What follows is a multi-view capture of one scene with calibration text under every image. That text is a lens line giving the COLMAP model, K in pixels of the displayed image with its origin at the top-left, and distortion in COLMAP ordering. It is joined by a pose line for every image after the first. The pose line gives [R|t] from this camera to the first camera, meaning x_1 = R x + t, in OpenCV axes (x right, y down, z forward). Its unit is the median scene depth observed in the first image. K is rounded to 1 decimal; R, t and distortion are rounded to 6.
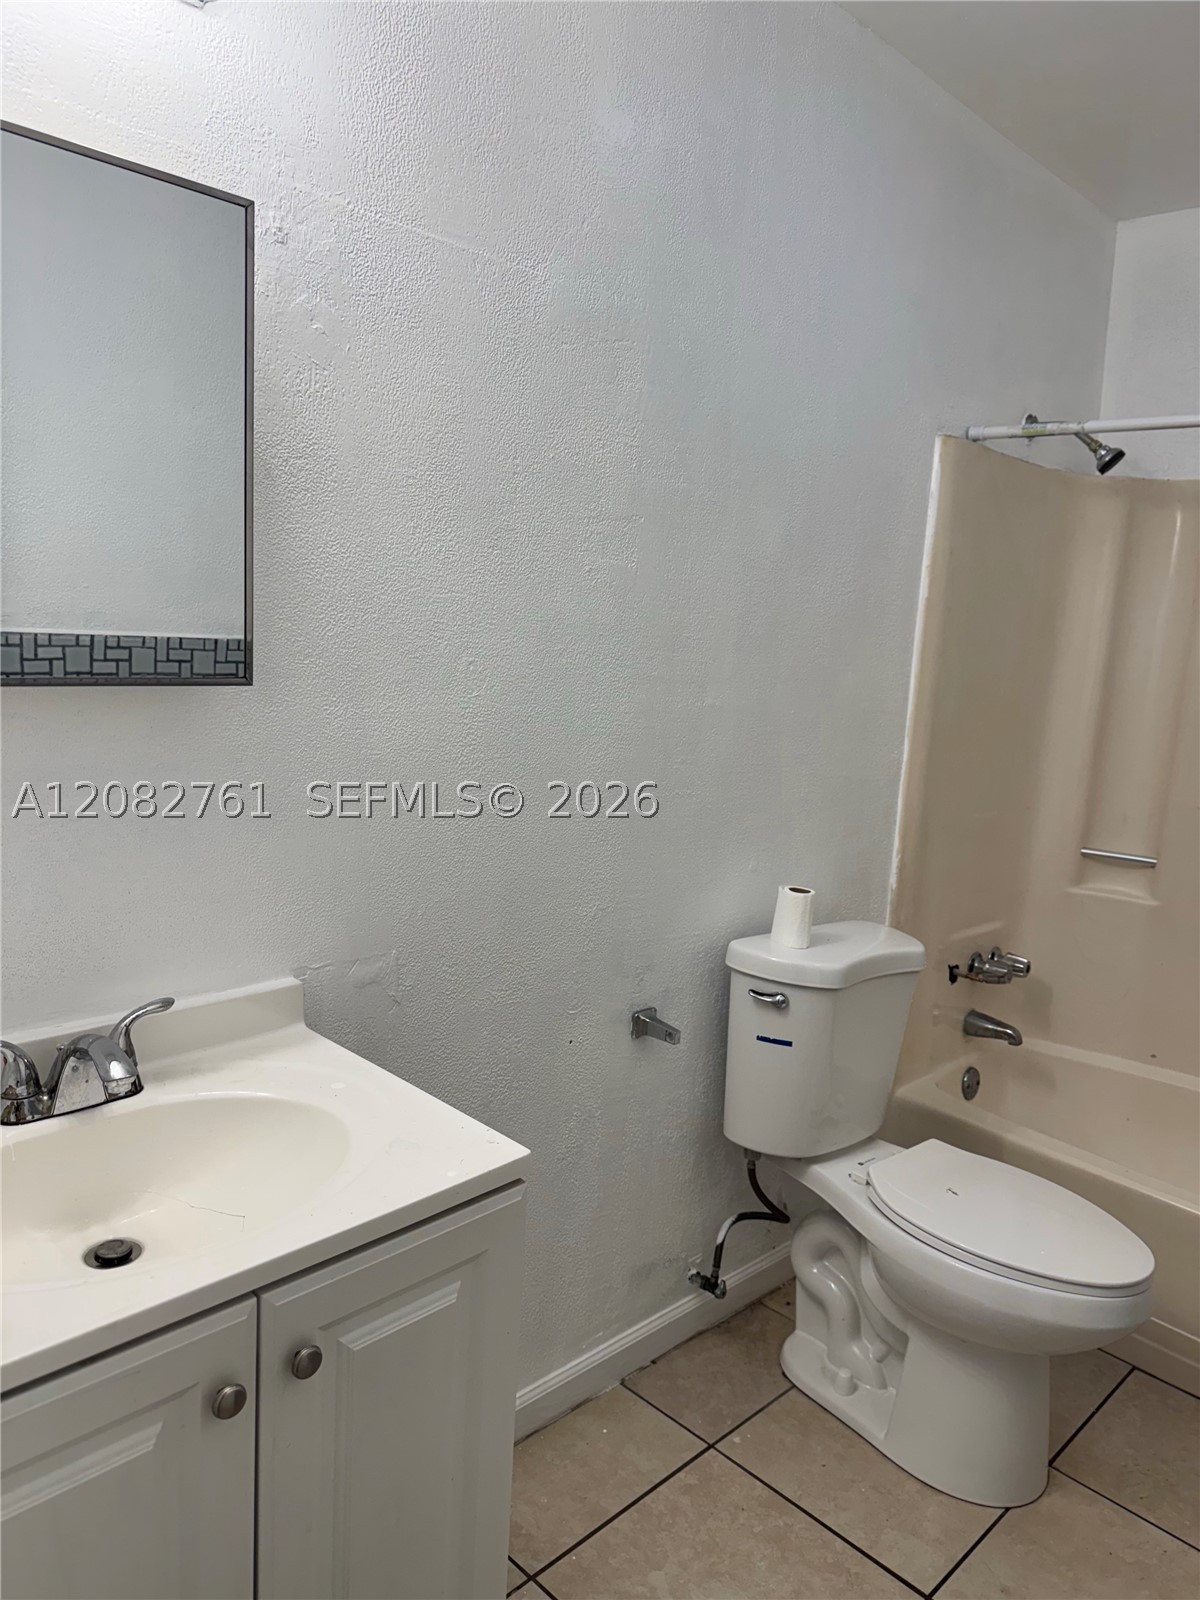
lens RADIAL K [[1125.7, 0, 595.1], [0, 1125.7, 816.7], [0, 0, 1]] dist [0.006600, -0.018260]
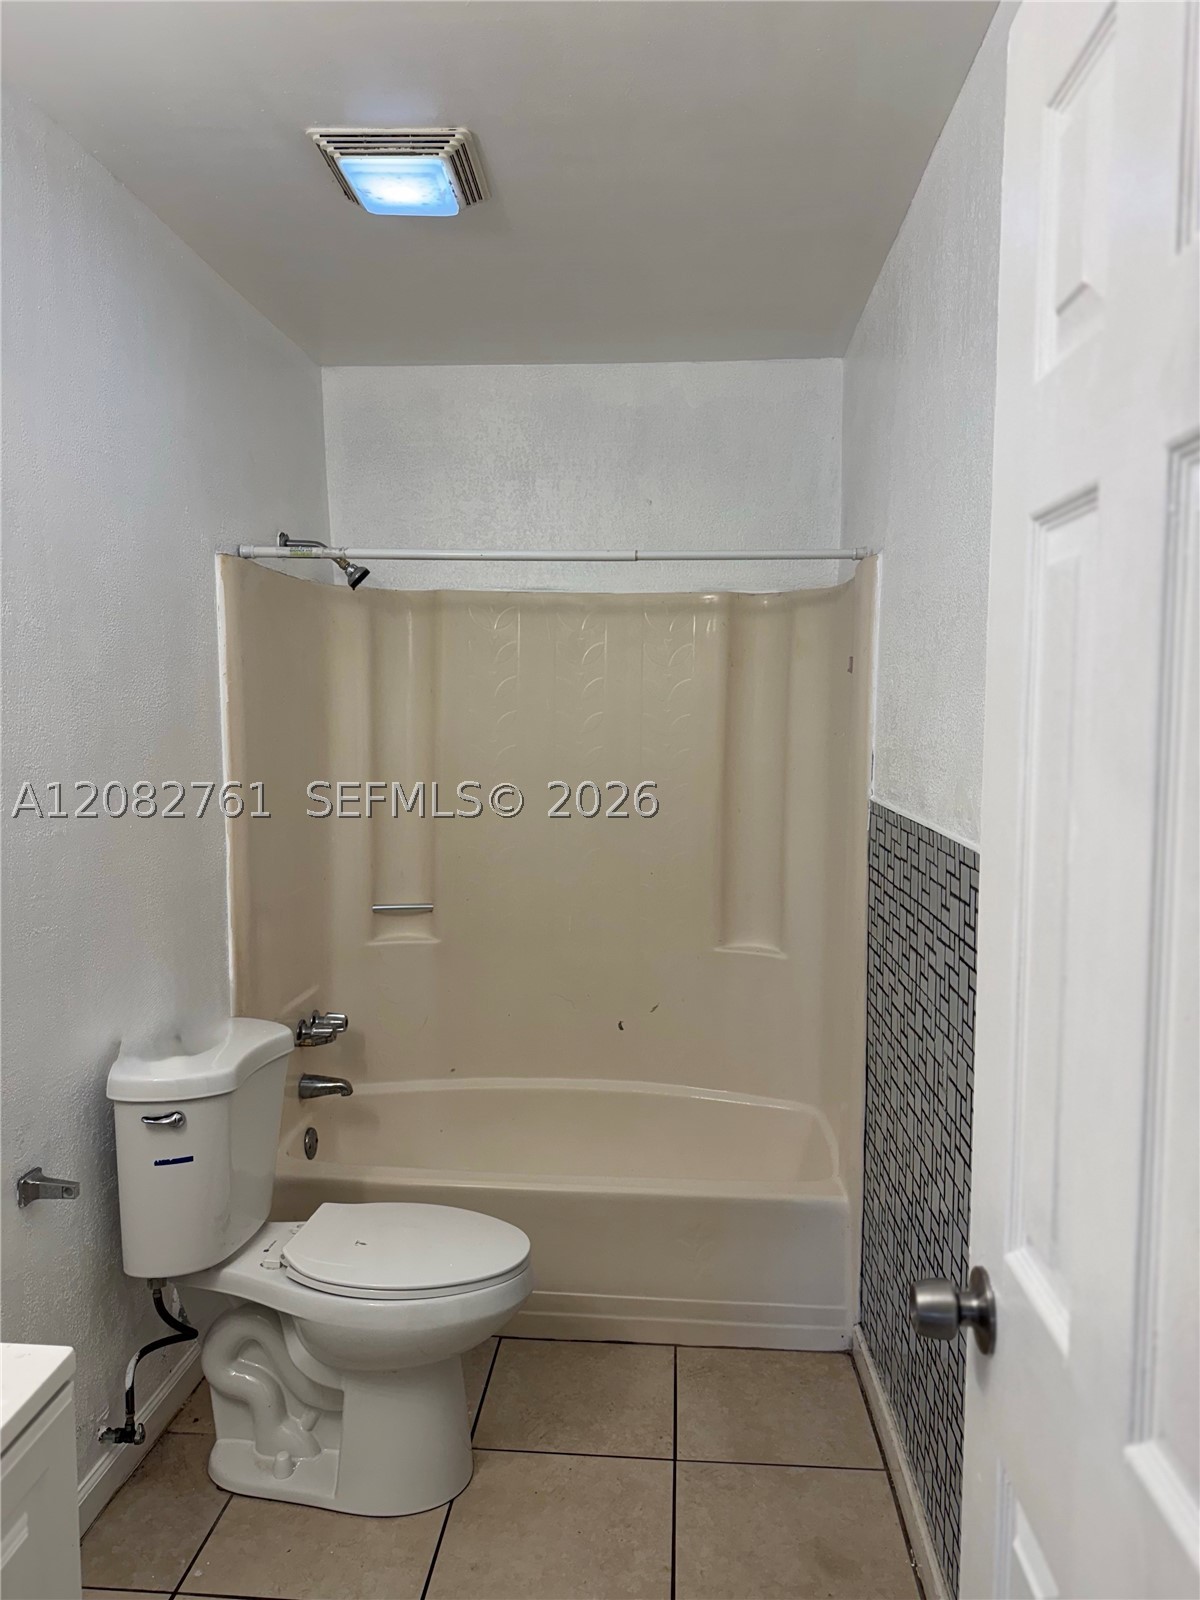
lens RADIAL K [[1125.7, 0, 595.1], [0, 1125.7, 816.7], [0, 0, 1]] dist [0.006600, -0.018260]
pose [[0.771369, -0.130774, 0.622807, -0.117667], [0.163011, 0.986610, 0.005269, -0.040734], [-0.615157, 0.097460, 0.782358, -0.038195]]
